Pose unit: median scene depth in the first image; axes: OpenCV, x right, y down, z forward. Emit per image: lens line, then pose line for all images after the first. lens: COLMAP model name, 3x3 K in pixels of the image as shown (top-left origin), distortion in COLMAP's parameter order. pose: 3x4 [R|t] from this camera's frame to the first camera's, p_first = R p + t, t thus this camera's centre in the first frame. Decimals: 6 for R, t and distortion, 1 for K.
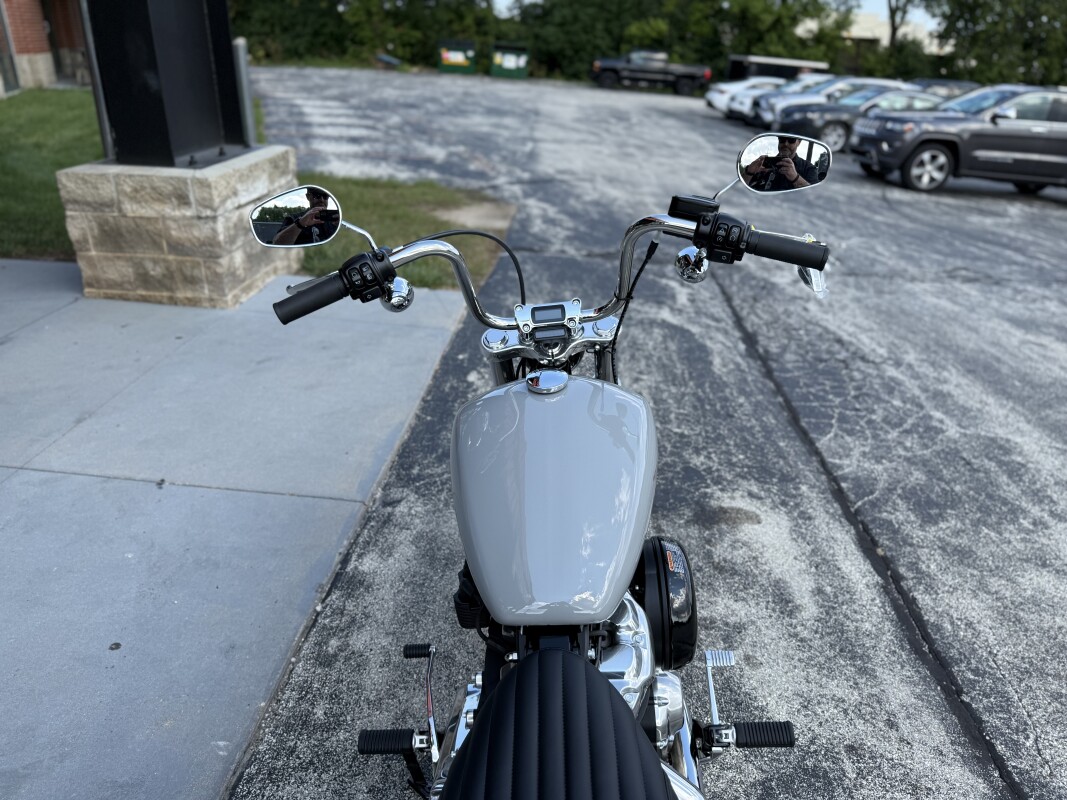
lens RADIAL K [[763.3, 0, 533.5], [0, 763.3, 400.0], [0, 0, 1]] dist [0.056159, -0.074602]
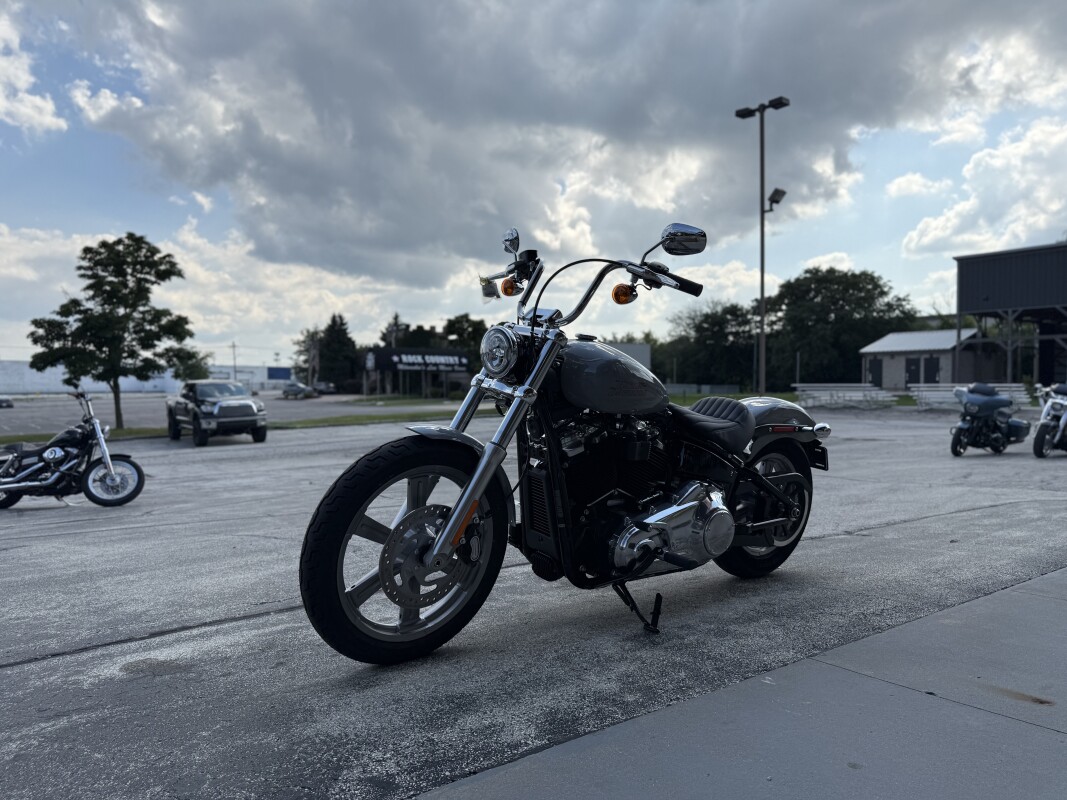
lens RADIAL K [[763.3, 0, 533.5], [0, 763.3, 400.0], [0, 0, 1]] dist [0.056159, -0.074602]
pose [[-0.655614, -0.048846, 0.753515, -0.400796], [0.298074, 0.900122, 0.317697, -0.158666], [-0.693774, 0.432890, -0.575573, 0.674322]]
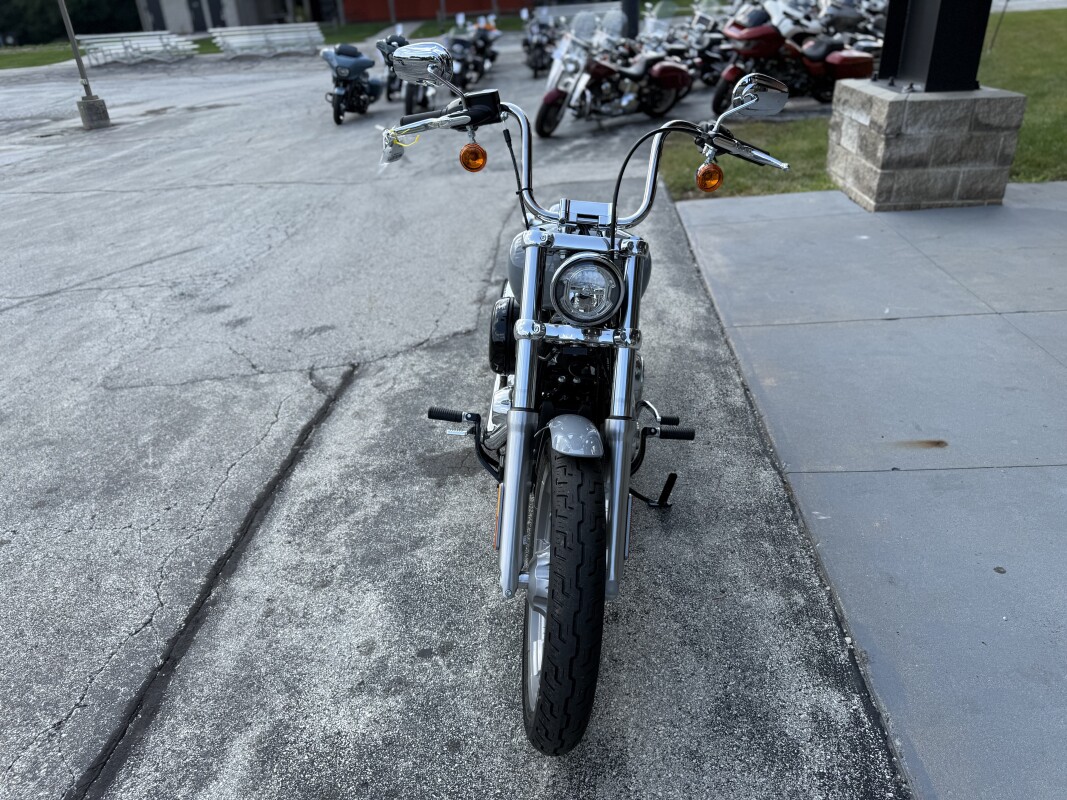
lens RADIAL K [[763.3, 0, 533.5], [0, 763.3, 400.0], [0, 0, 1]] dist [0.056159, -0.074602]
pose [[-0.999872, 0.015784, 0.002728, 0.033519], [0.011752, 0.607185, 0.794473, -0.287133], [0.010883, 0.794404, -0.607293, 0.640323]]
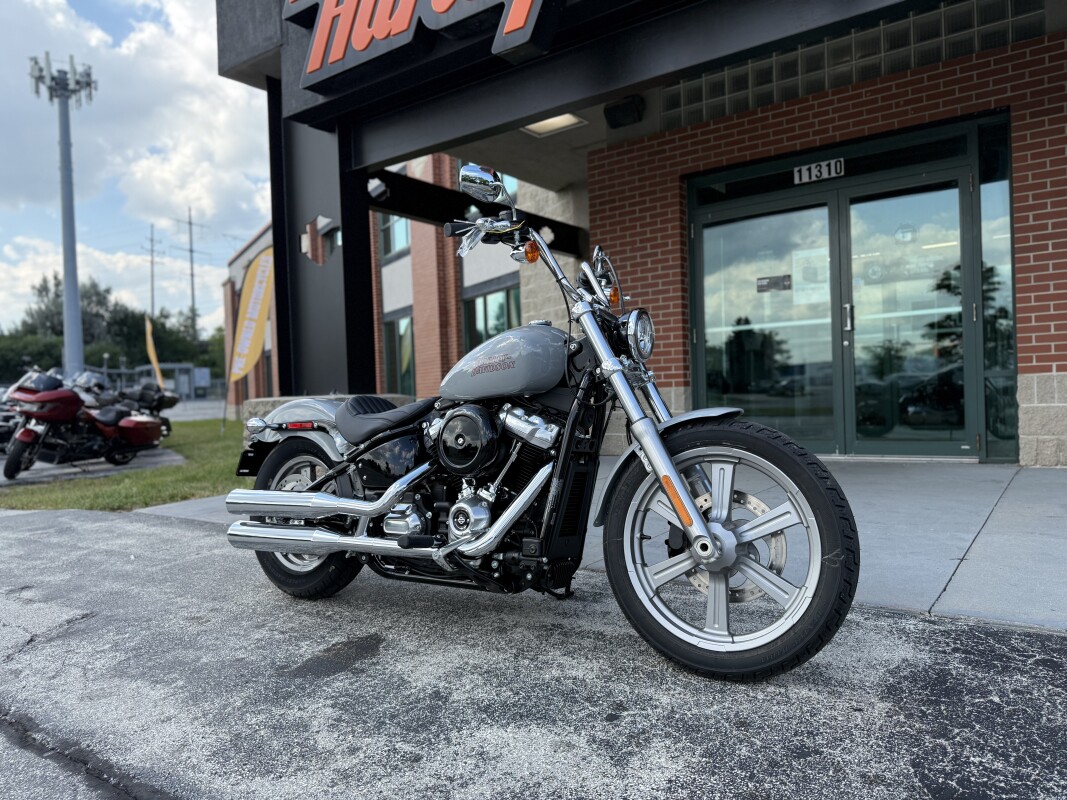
lens RADIAL K [[764.8, 0, 536.8], [0, 764.8, 399.7], [0, 0, 1]] dist [-0.000777, -0.000140]
pose [[-0.532384, -0.013432, -0.846397, 0.468241], [-0.346565, 0.915695, 0.203458, -0.069538], [0.772308, 0.401649, -0.492156, 0.587566]]
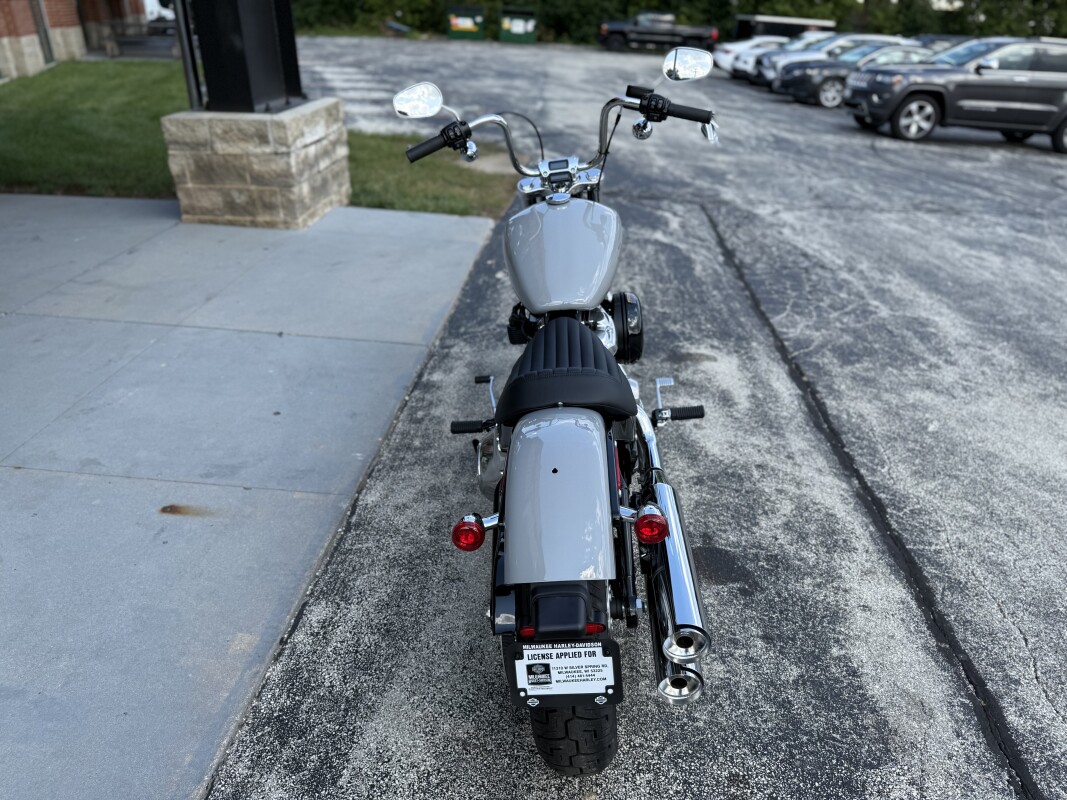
lens RADIAL K [[763.3, 0, 537.8], [0, 763.3, 402.0], [0, 0, 1]] dist [0.057498, -0.073171]
pose [[0.999804, -0.015828, -0.011859, -0.004518], [0.016275, 0.999122, 0.038608, 0.109871], [0.011237, -0.038794, 0.999184, -0.225234]]
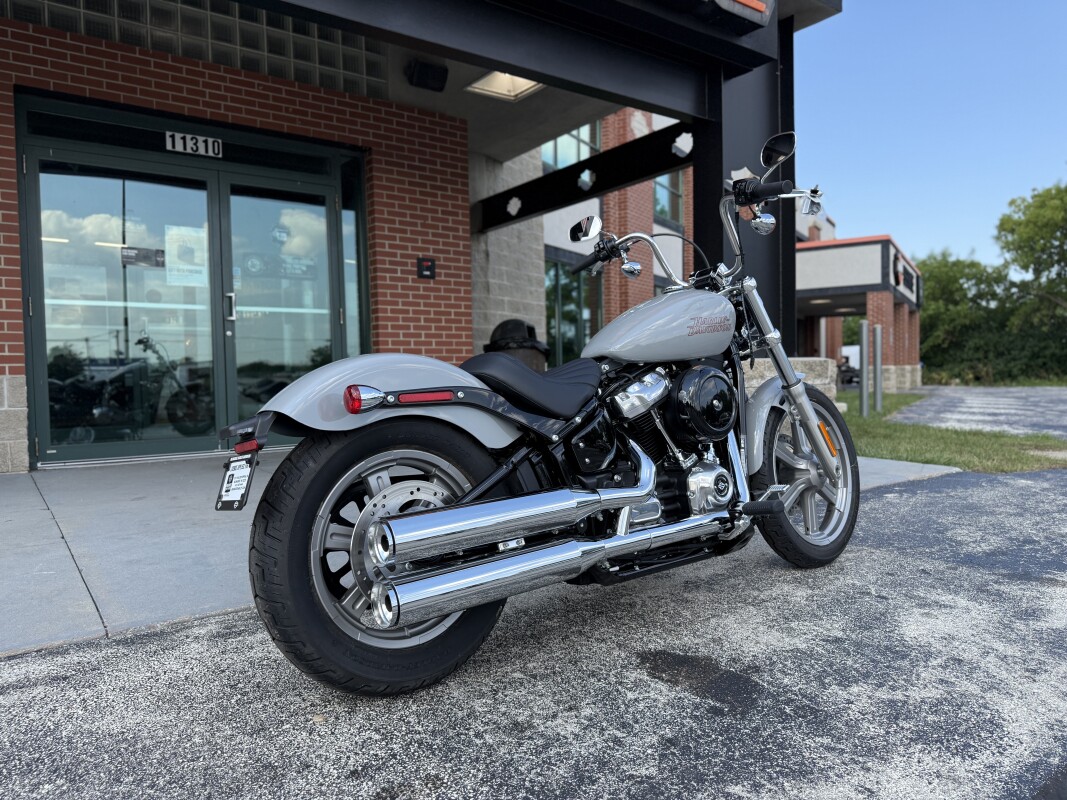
lens RADIAL K [[764.8, 0, 536.8], [0, 764.8, 399.7], [0, 0, 1]] dist [-0.000777, -0.000140]
pose [[0.656951, -0.026706, -0.753460, 0.353097], [-0.279898, 0.919311, -0.276631, 0.244665], [0.700052, 0.392625, 0.596467, -0.067891]]
